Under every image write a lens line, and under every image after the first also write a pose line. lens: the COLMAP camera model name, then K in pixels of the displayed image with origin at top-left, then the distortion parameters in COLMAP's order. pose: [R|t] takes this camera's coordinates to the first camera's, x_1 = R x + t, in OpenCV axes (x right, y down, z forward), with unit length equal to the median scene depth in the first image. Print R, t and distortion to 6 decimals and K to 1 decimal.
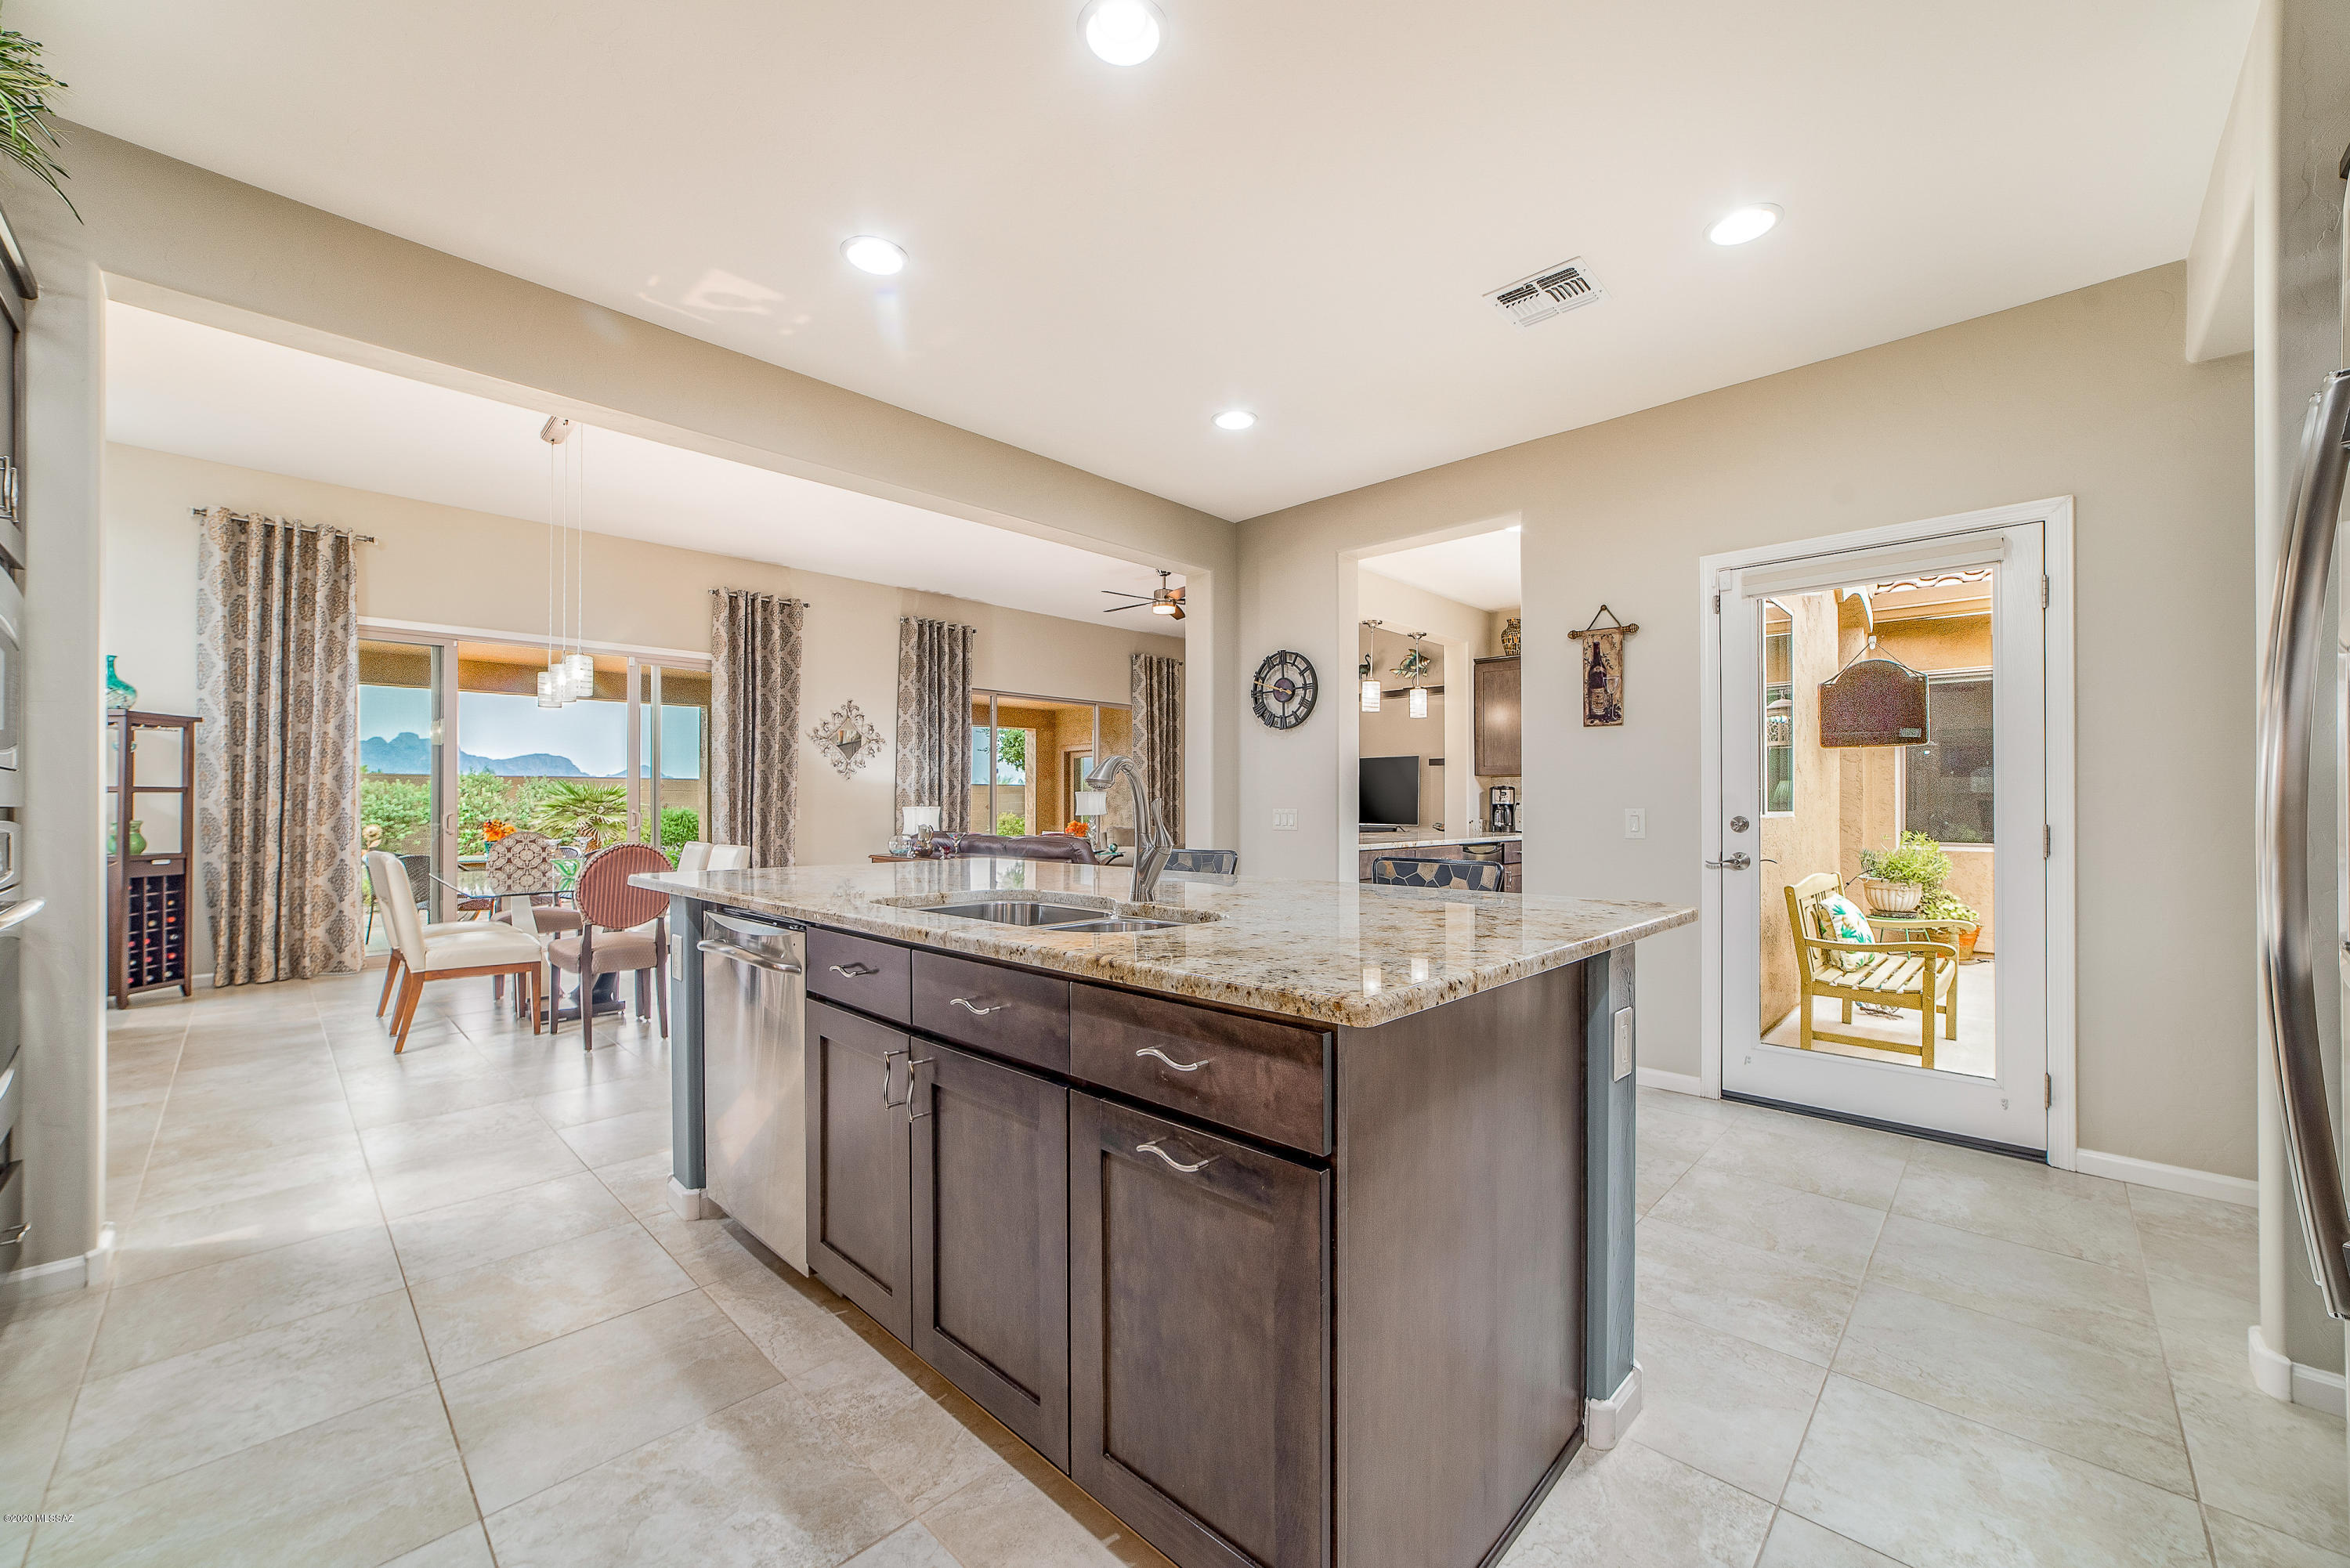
lens RADIAL K [[902.7, 0, 1158.4], [0, 902.7, 800.0], [0, 0, 1]] dist [-0.007837, 0.000037]
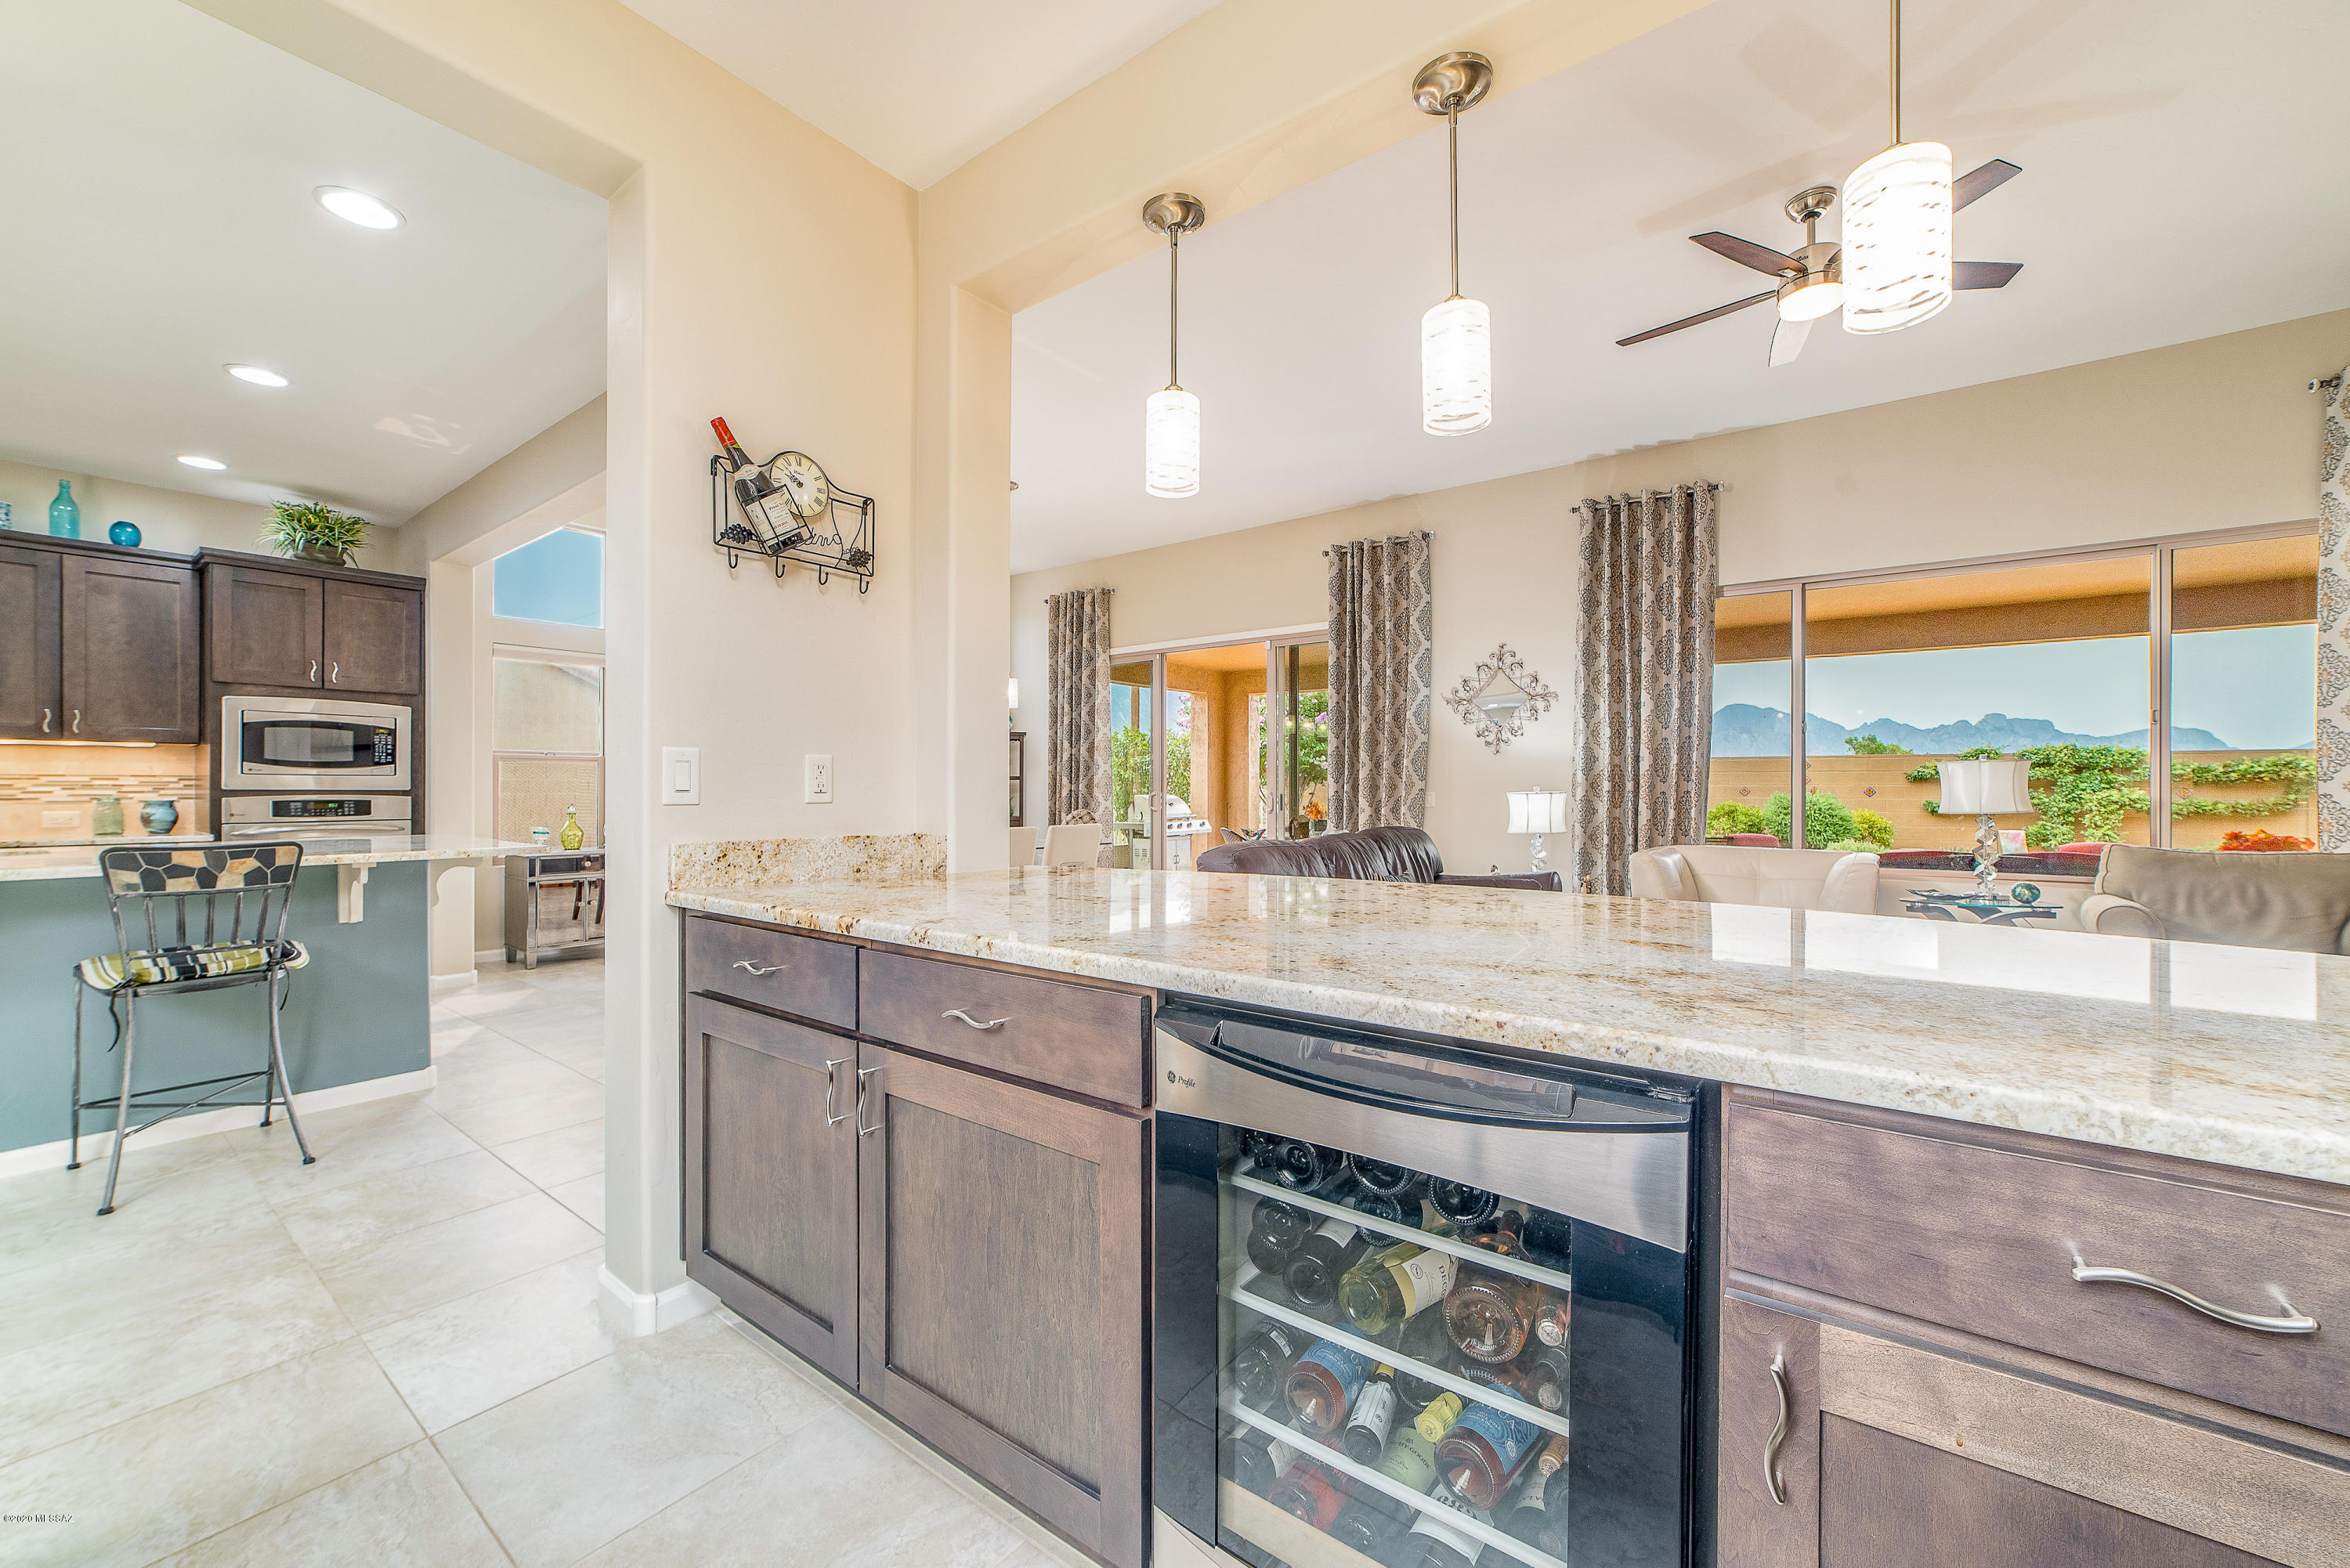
lens RADIAL K [[906.4, 0, 1175.0], [0, 906.4, 784.0], [0, 0, 1]] dist [-0.030196, 0.009879]
pose [[0.131491, -0.001908, -0.991315, 0.526801], [0.004061, 0.999991, -0.001386, 0.002446], [0.991309, -0.003844, 0.131498, 0.985743]]
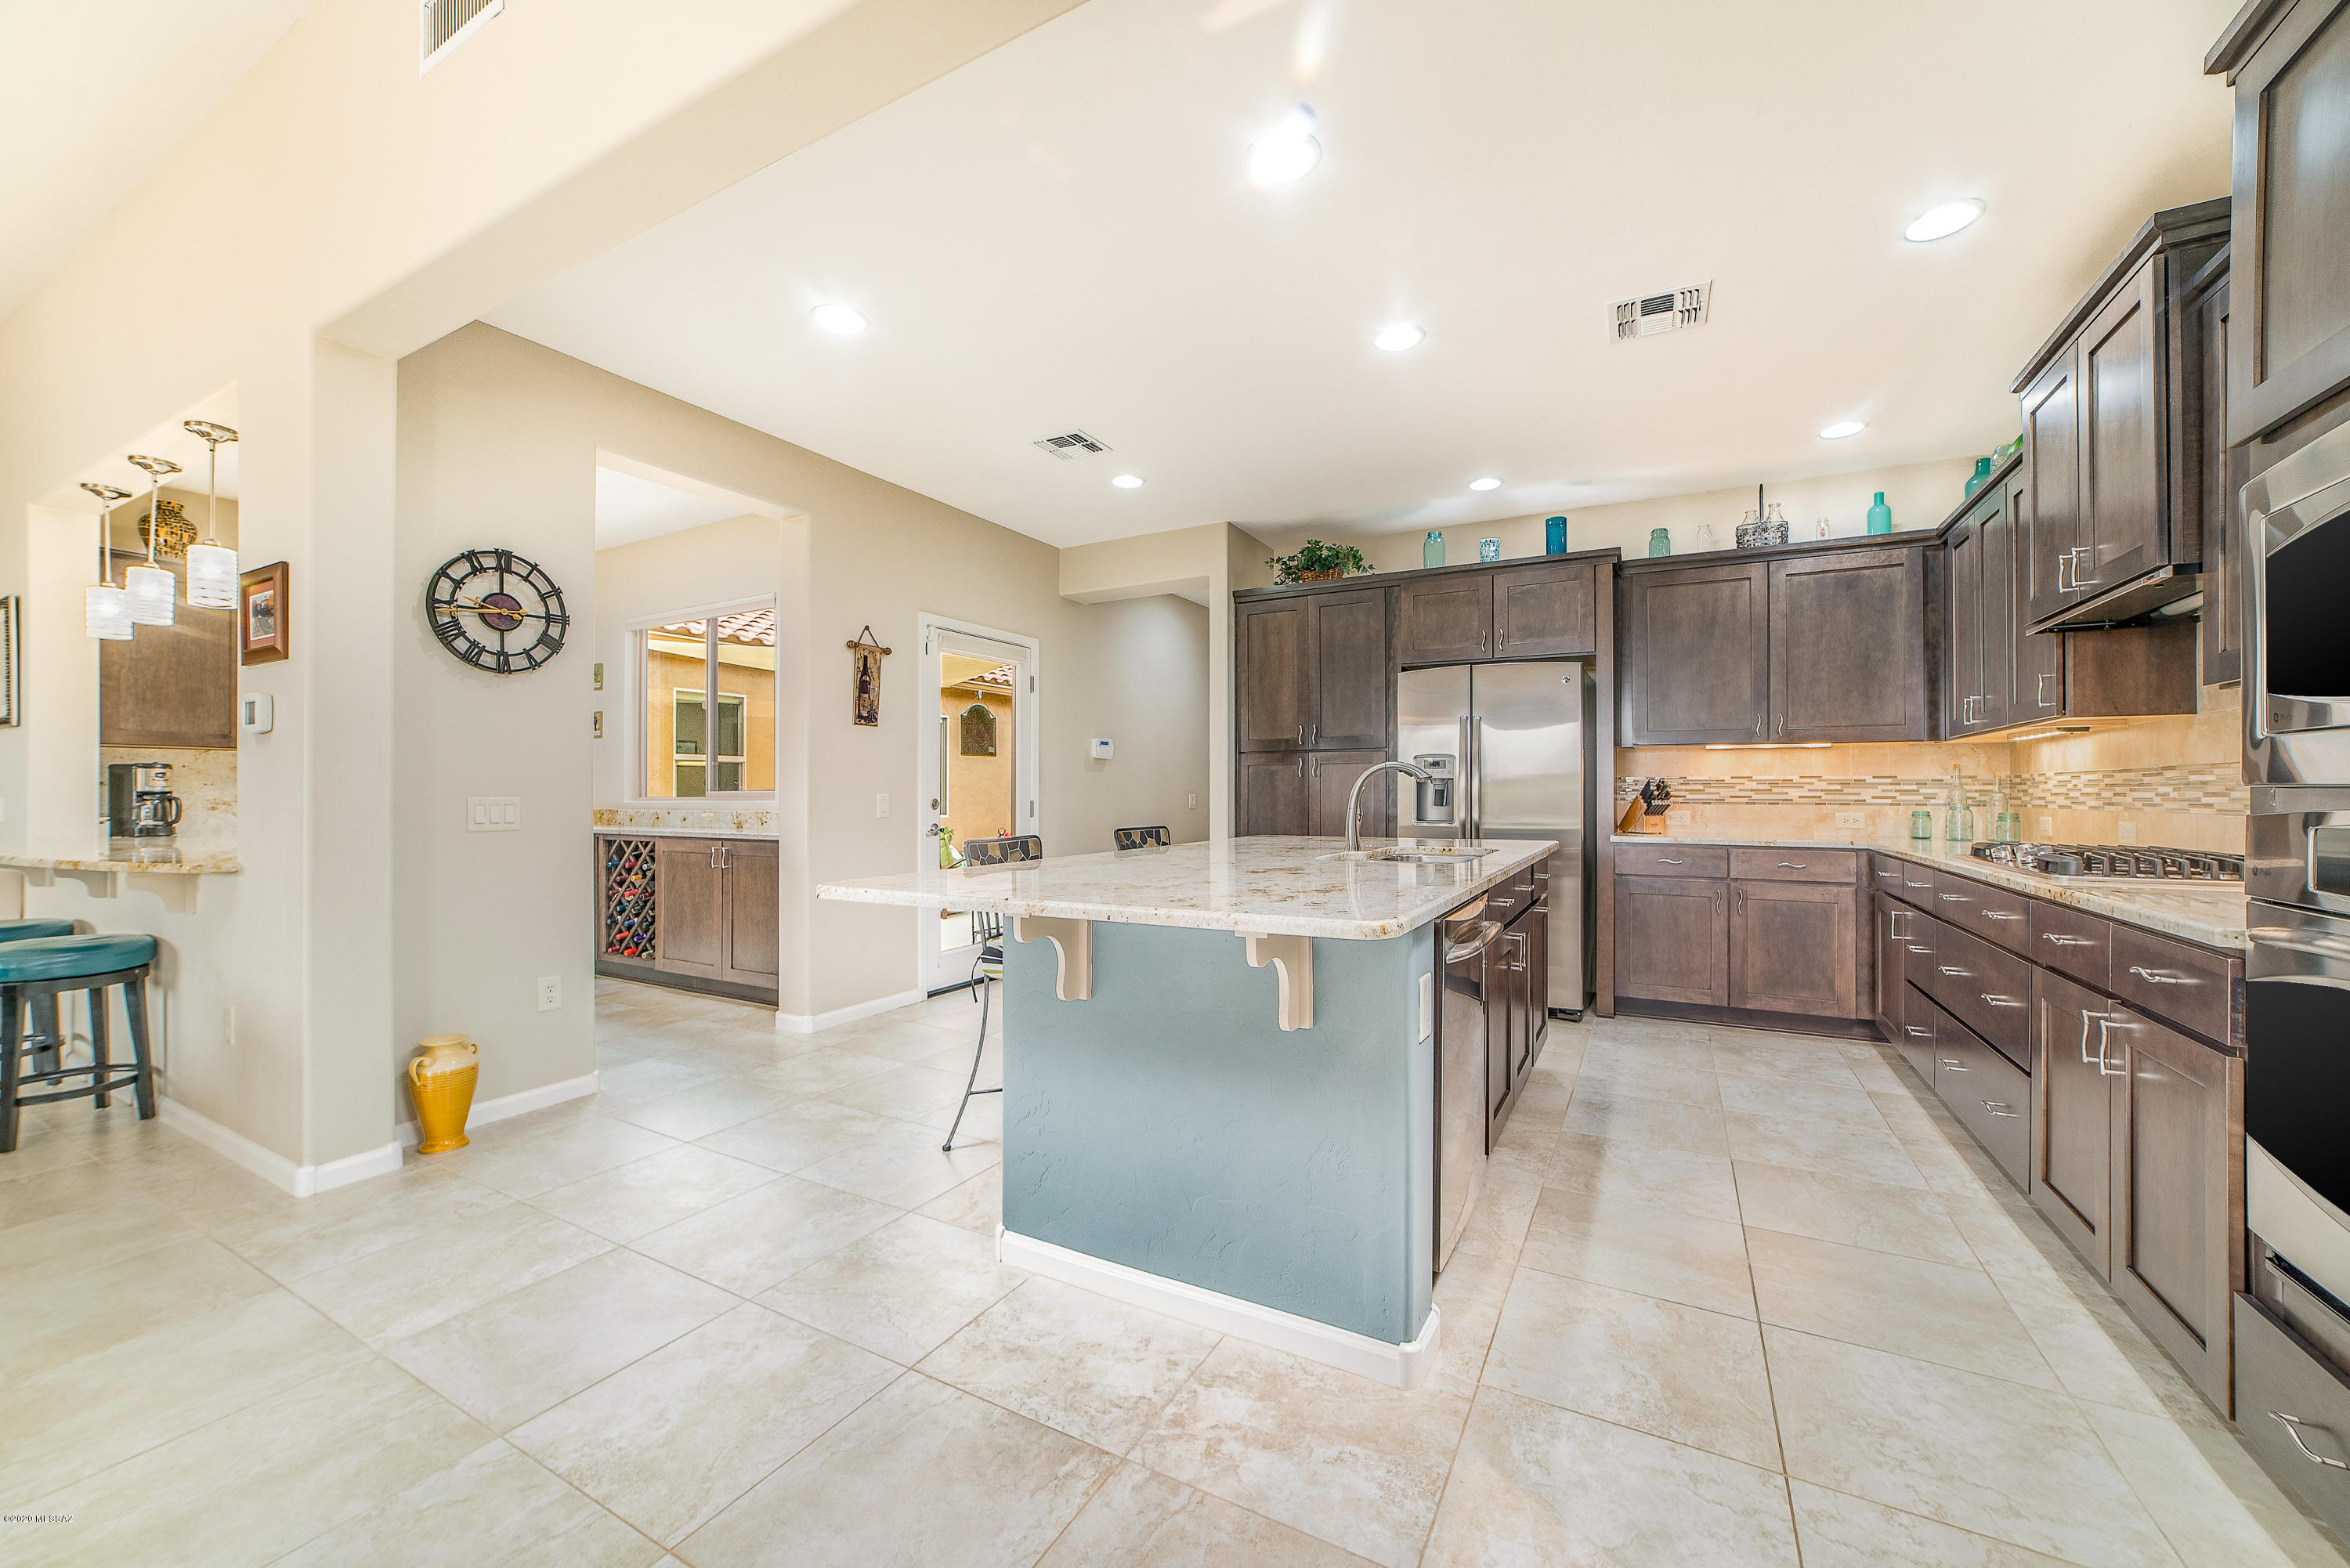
lens RADIAL K [[906.4, 0, 1175.0], [0, 906.4, 784.0], [0, 0, 1]] dist [-0.030196, 0.009879]
pose [[-0.277223, 0.008836, 0.960765, -0.508275], [-0.002280, 0.999949, -0.009854, 0.004342], [-0.960803, -0.004922, -0.277188, 0.610300]]
